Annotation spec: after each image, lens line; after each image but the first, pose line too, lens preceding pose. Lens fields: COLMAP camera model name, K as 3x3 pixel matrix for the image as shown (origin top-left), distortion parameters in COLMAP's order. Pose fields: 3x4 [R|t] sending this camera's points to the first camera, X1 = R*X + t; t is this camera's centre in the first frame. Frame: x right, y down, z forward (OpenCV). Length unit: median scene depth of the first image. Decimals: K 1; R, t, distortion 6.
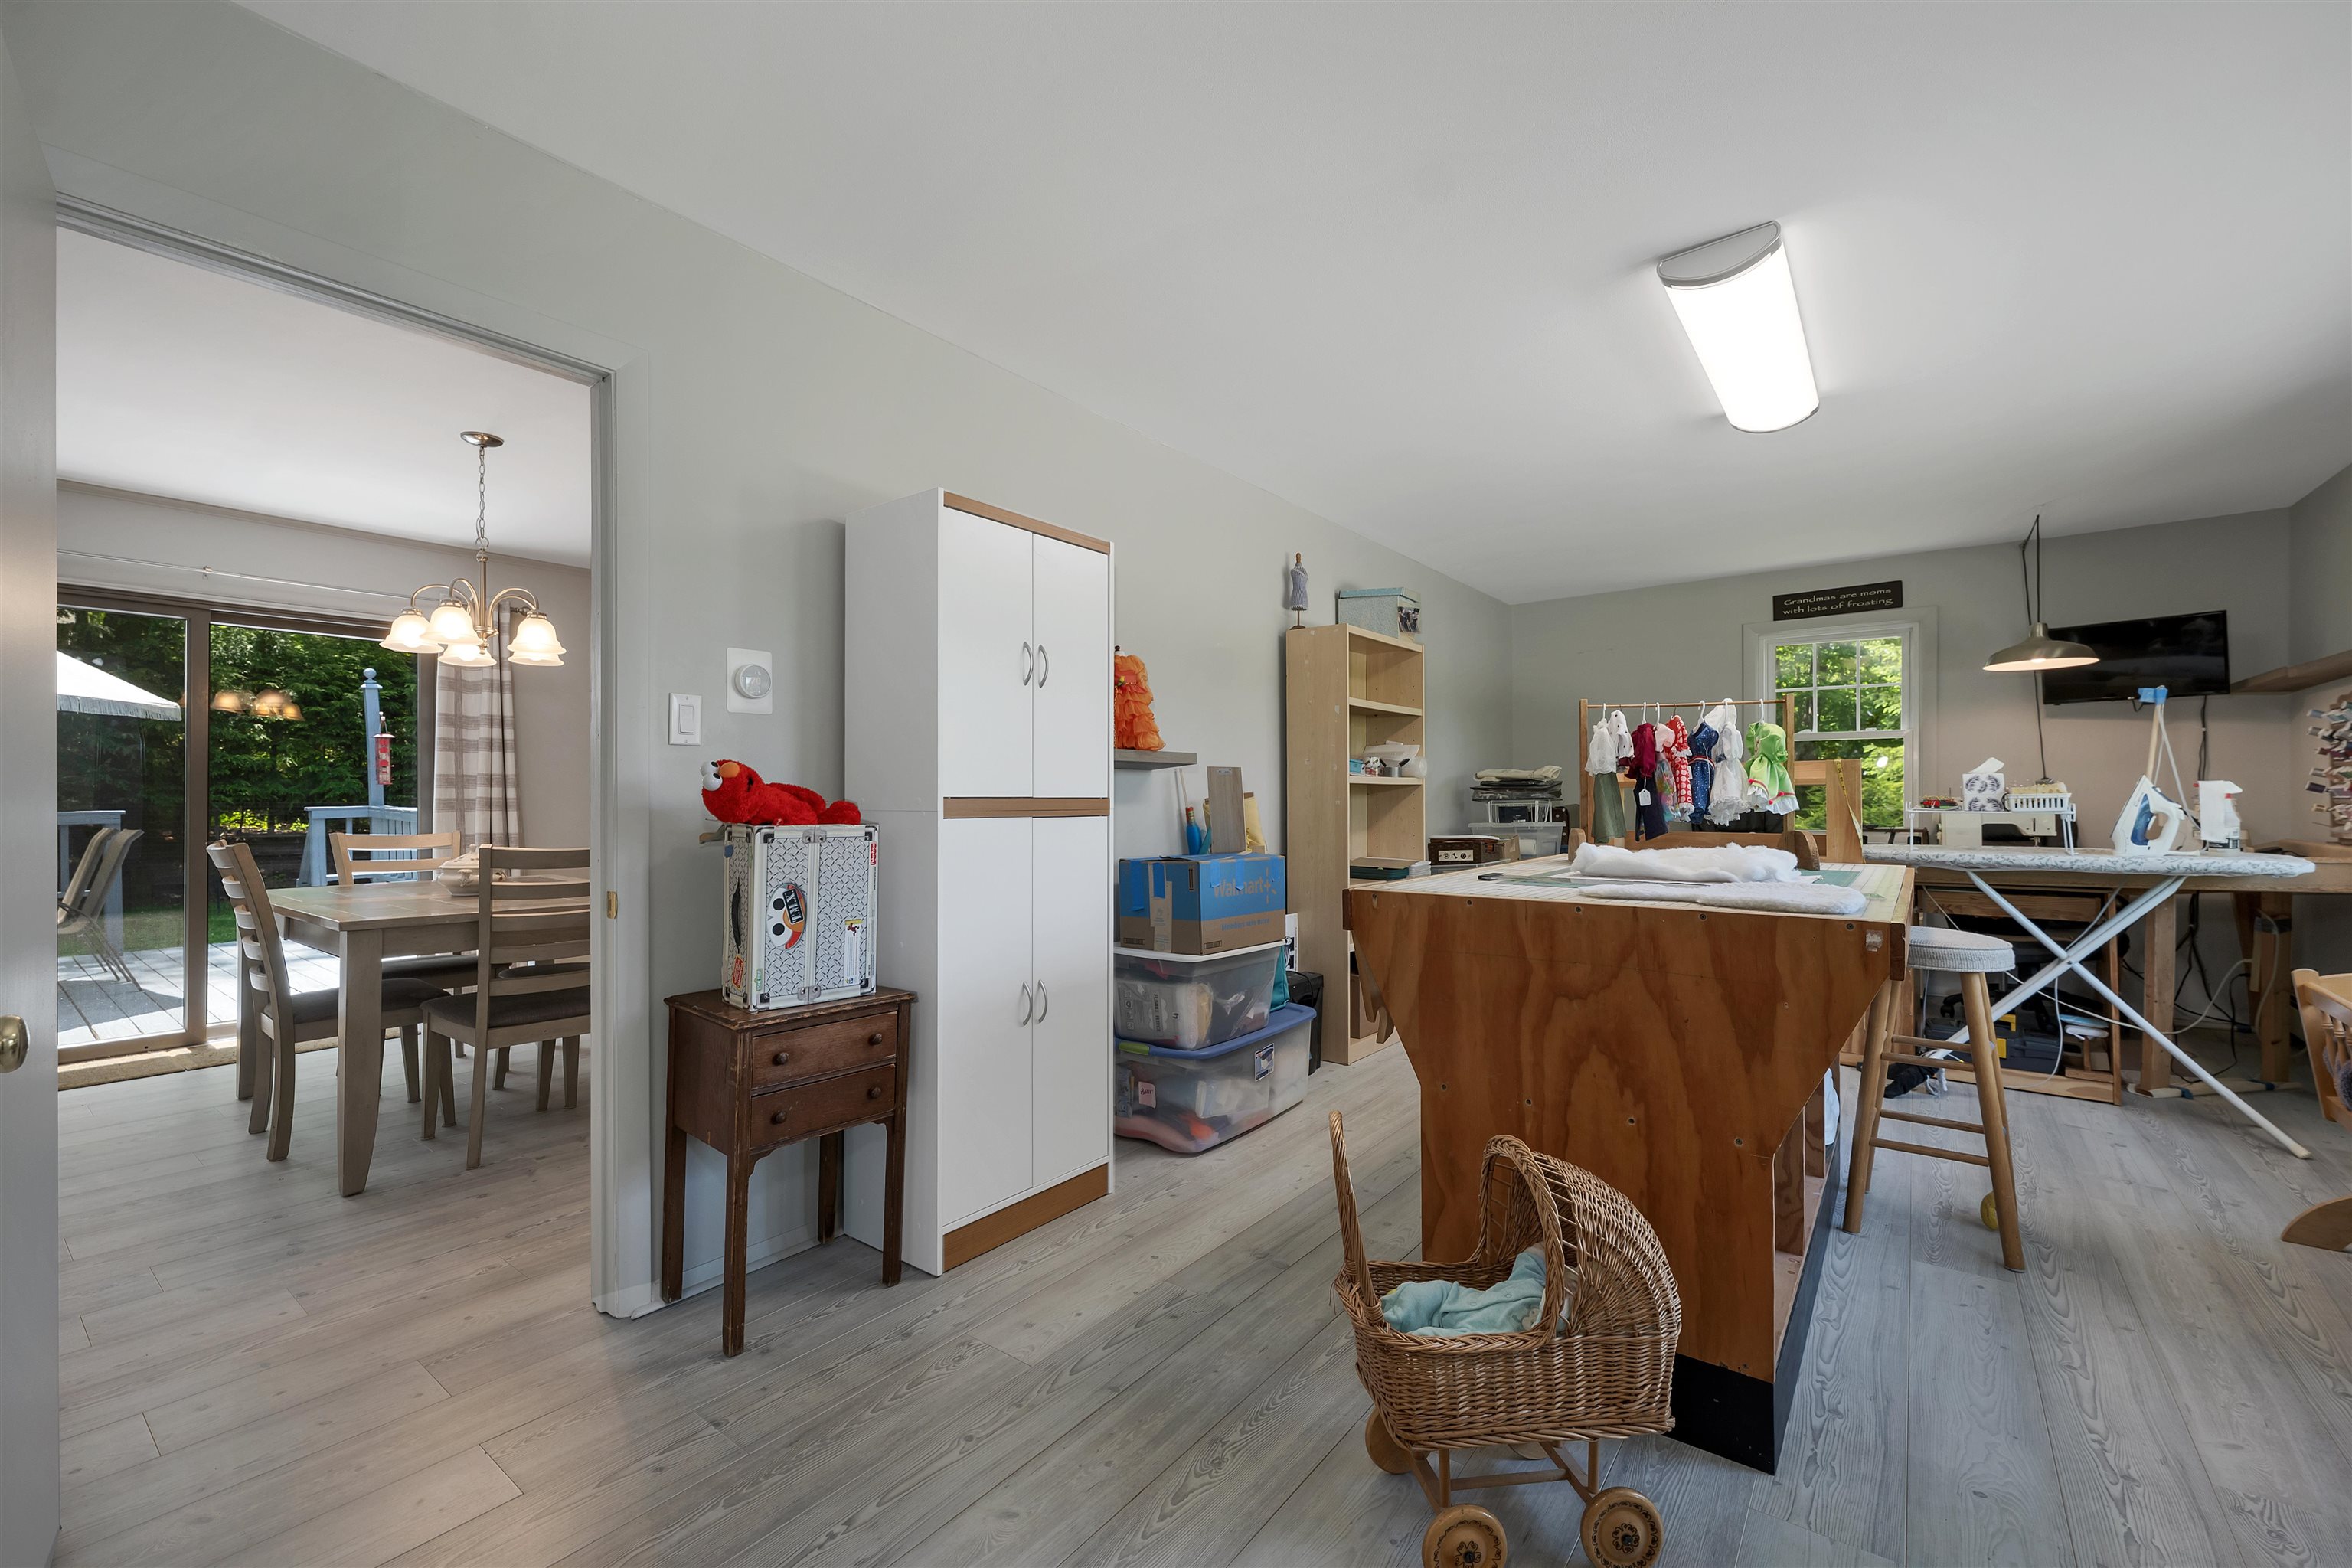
lens RADIAL K [[964.9, 0, 1191.2], [0, 964.9, 792.2], [0, 0, 1]] dist [0.000615, 0.000083]
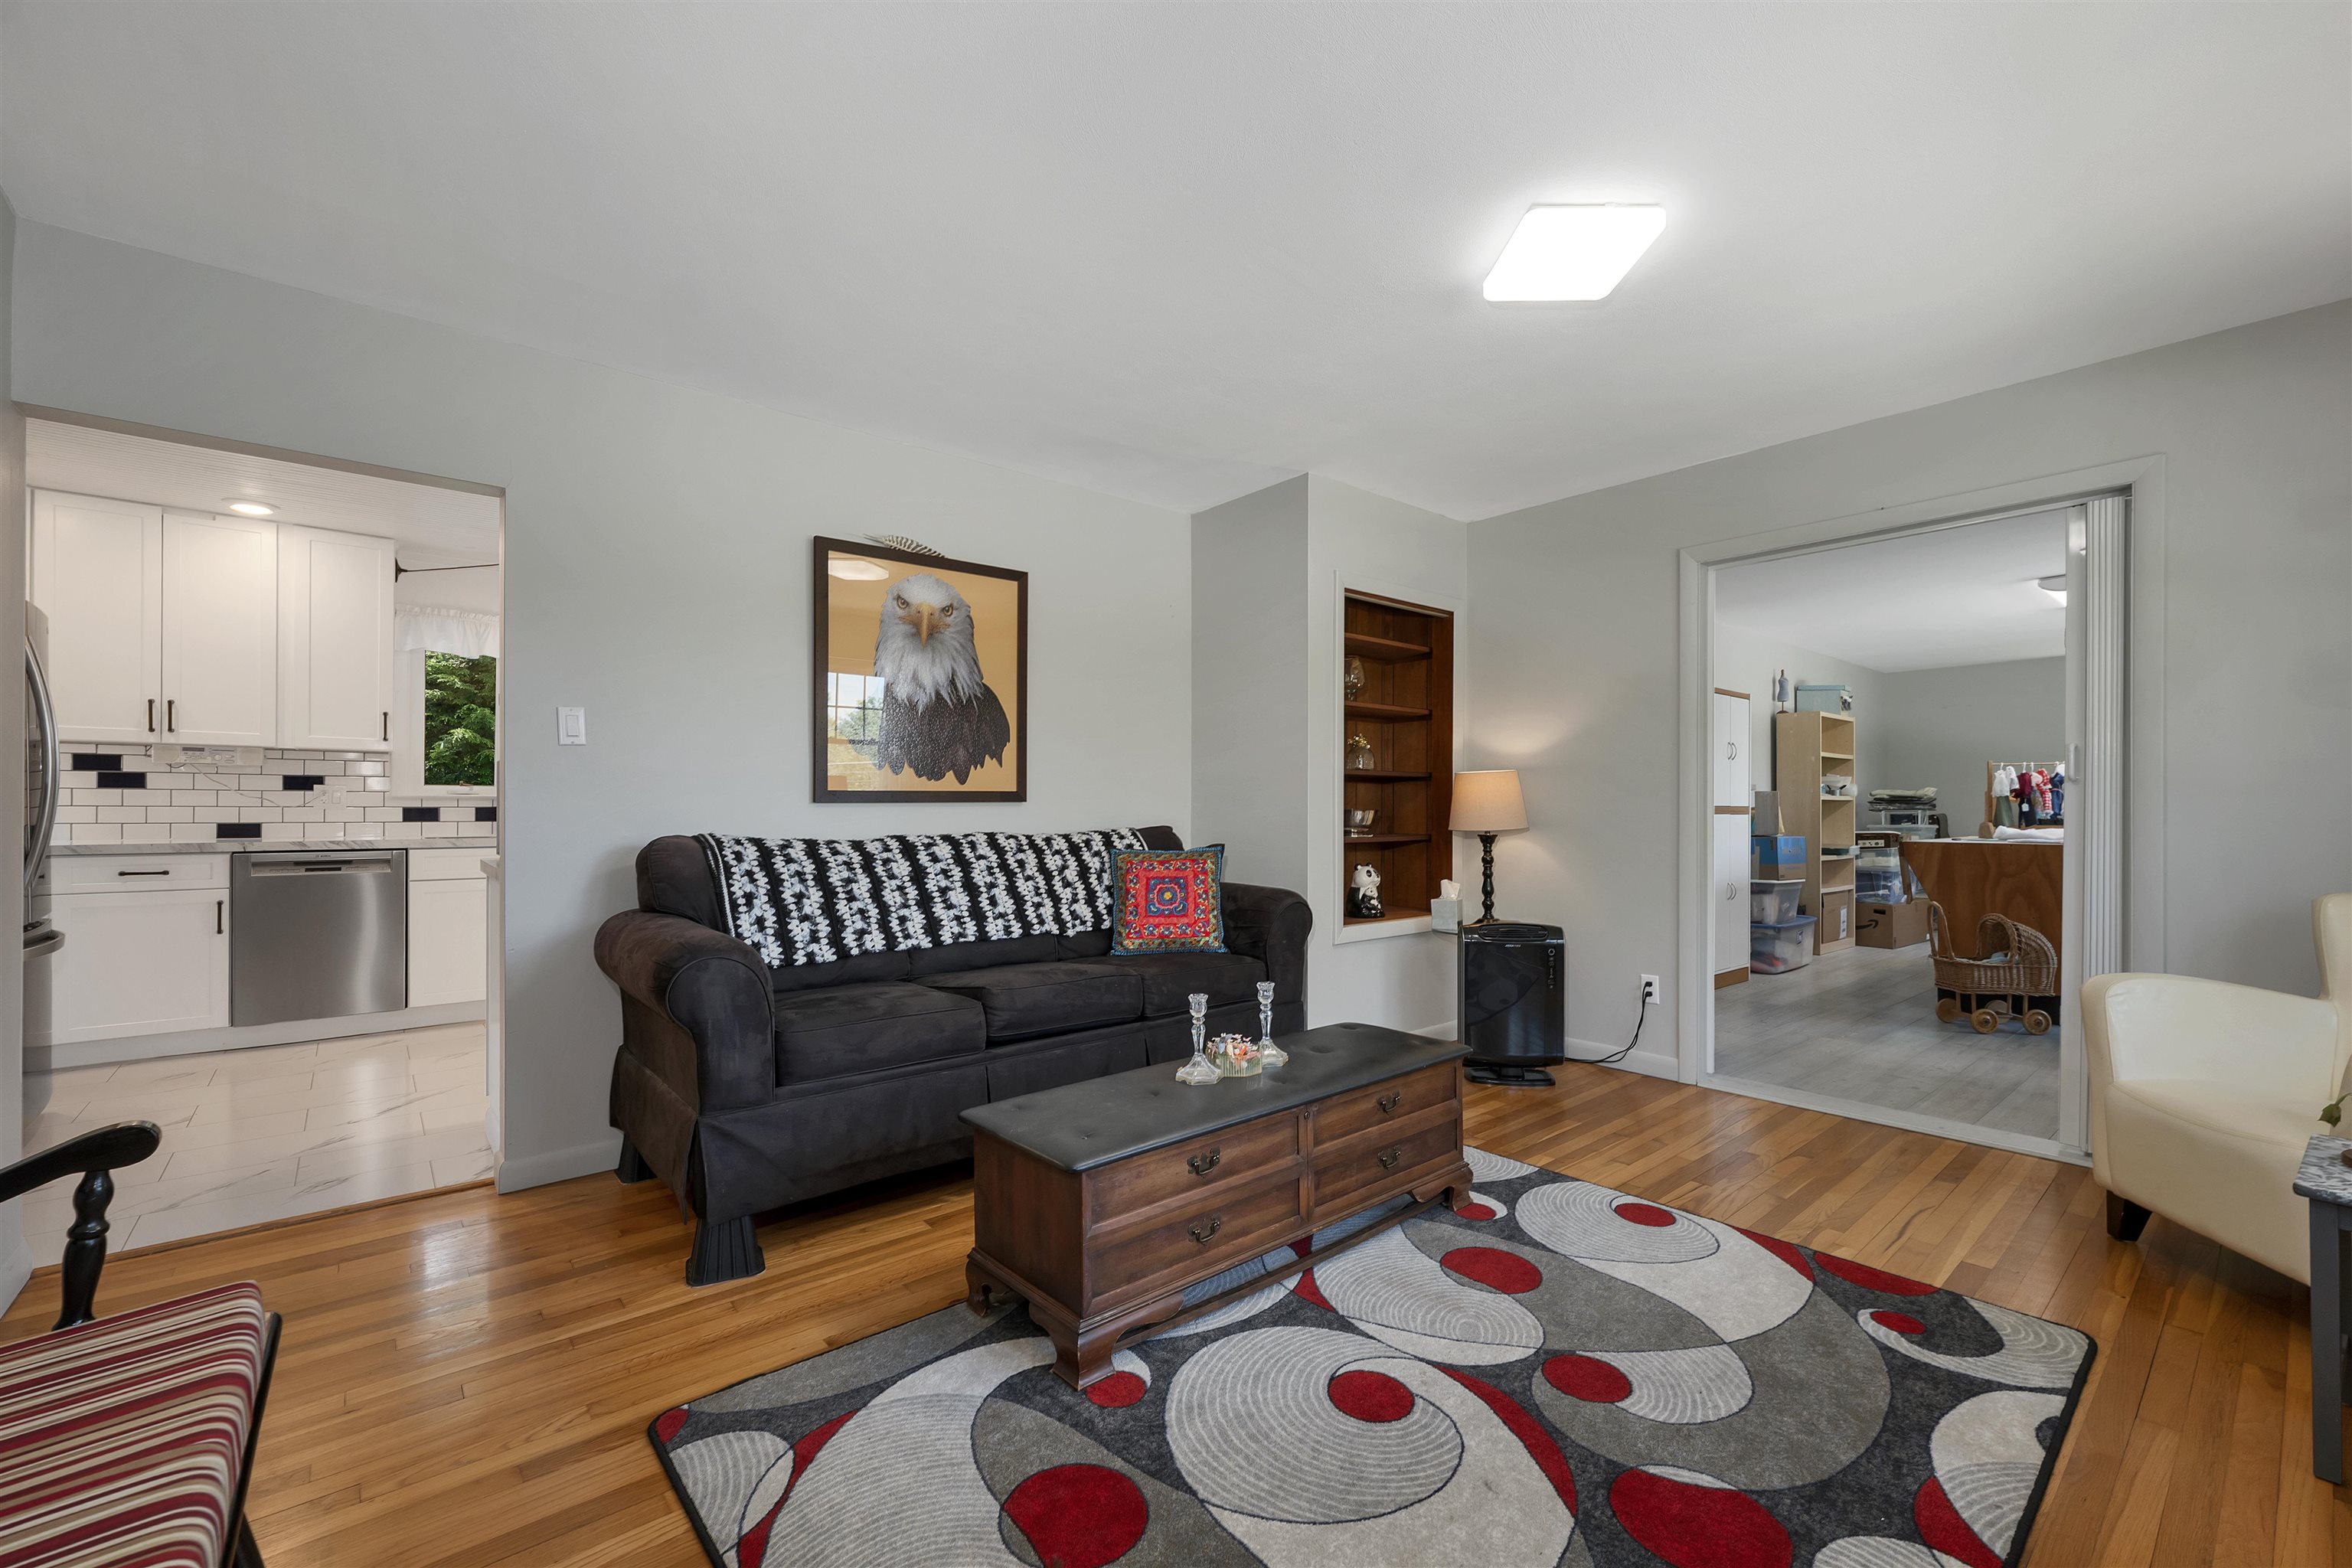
lens RADIAL K [[972.1, 0, 1175.0], [0, 972.1, 801.2], [0, 0, 1]] dist [0.000266, 0.000074]
pose [[0.973826, 0.002010, -0.227286, -0.863605], [-0.002744, 0.999992, -0.002916, 0.003507], [0.227279, 0.003464, 0.973824, -1.507286]]
